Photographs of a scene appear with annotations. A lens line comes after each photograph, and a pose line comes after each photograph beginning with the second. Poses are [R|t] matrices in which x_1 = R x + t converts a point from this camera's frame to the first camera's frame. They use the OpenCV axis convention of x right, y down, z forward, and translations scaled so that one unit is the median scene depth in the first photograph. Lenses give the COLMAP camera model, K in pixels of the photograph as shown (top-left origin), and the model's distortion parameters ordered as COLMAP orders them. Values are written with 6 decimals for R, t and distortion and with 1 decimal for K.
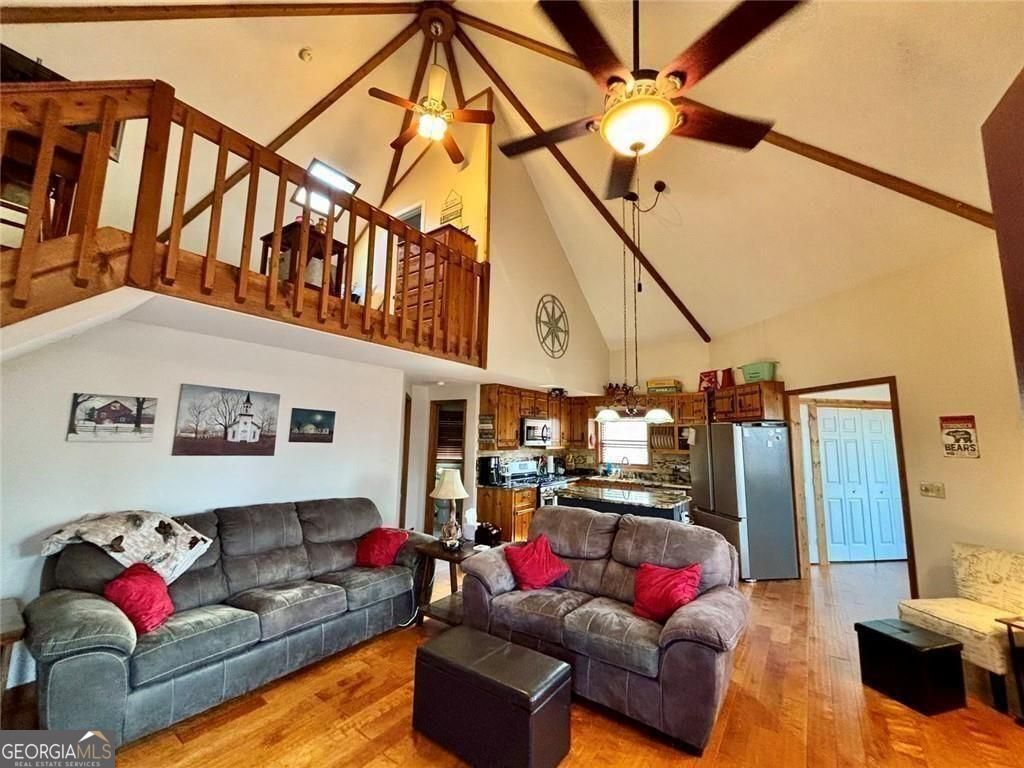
lens RADIAL K [[411.0, 0, 506.1], [0, 411.0, 384.1], [0, 0, 1]] dist [0.001789, -0.001136]
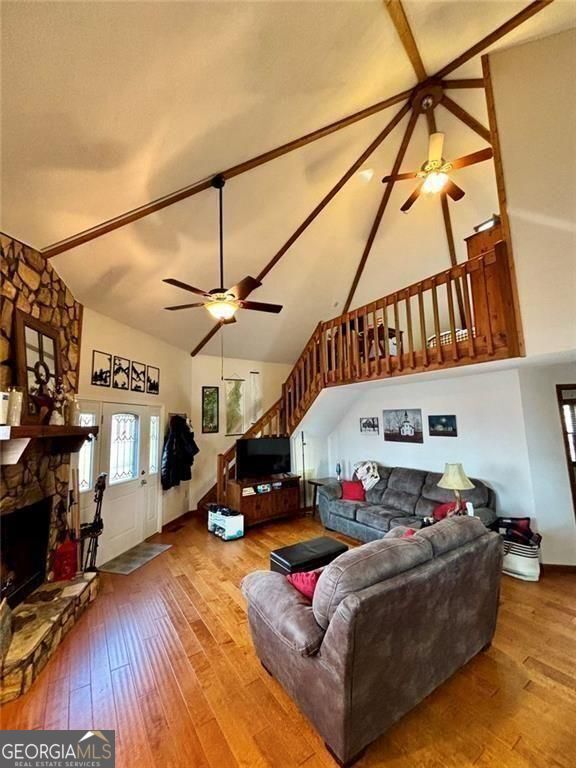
lens RADIAL K [[308.2, 0, 286.9], [0, 308.2, 380.6], [0, 0, 1]] dist [0.001789, -0.001136]
pose [[-0.329997, -0.141099, -0.933377, 0.547916], [0.139900, 0.970537, -0.196178, 0.053574], [0.933558, -0.195318, -0.300534, 0.540783]]
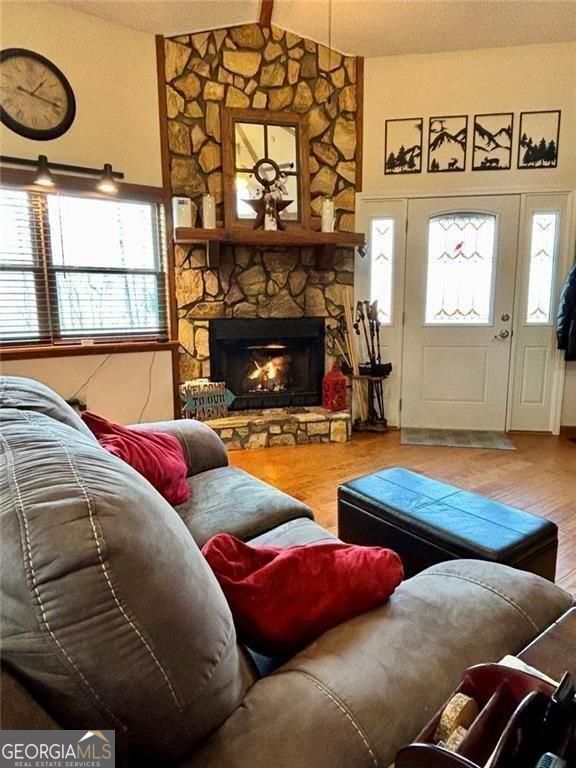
lens RADIAL K [[482.4, 0, 280.3], [0, 482.4, 386.6], [0, 0, 1]] dist [0.003651, -0.026879]
pose [[-0.952368, -0.063107, 0.298351, 0.004128], [-0.048841, 0.997289, 0.055041, 0.150707], [-0.301016, 0.037847, -0.952868, 0.683263]]
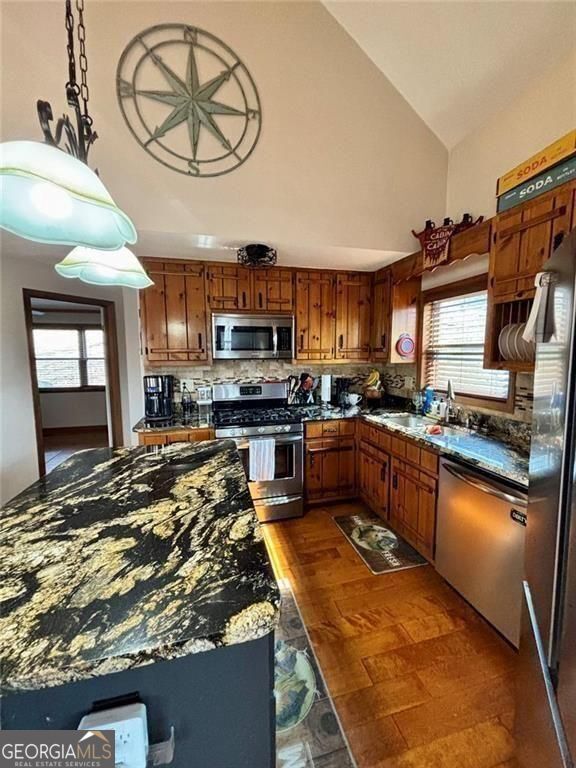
lens RADIAL K [[308.2, 0, 289.0], [0, 308.2, 384.7], [0, 0, 1]] dist [0.001789, -0.001136]
pose [[0.783689, 0.038875, -0.619936, 0.415225], [0.099529, 0.977285, 0.187102, 0.113186], [0.613128, -0.208332, 0.762019, 0.711478]]
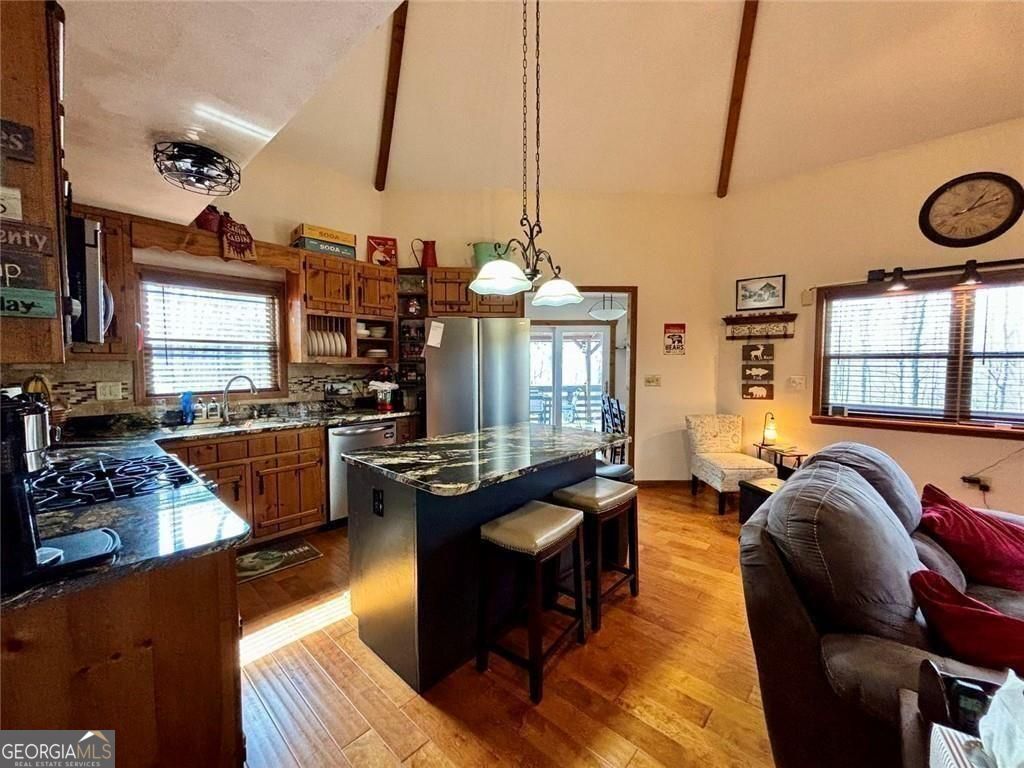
lens RADIAL K [[411.0, 0, 513.1], [0, 411.0, 385.0], [0, 0, 1]] dist [0.001789, -0.001136]
pose [[0.101452, -0.075467, 0.991974, -0.157067], [-0.128923, 0.987713, 0.088328, 0.122343], [-0.986451, -0.136849, 0.090476, 0.749415]]
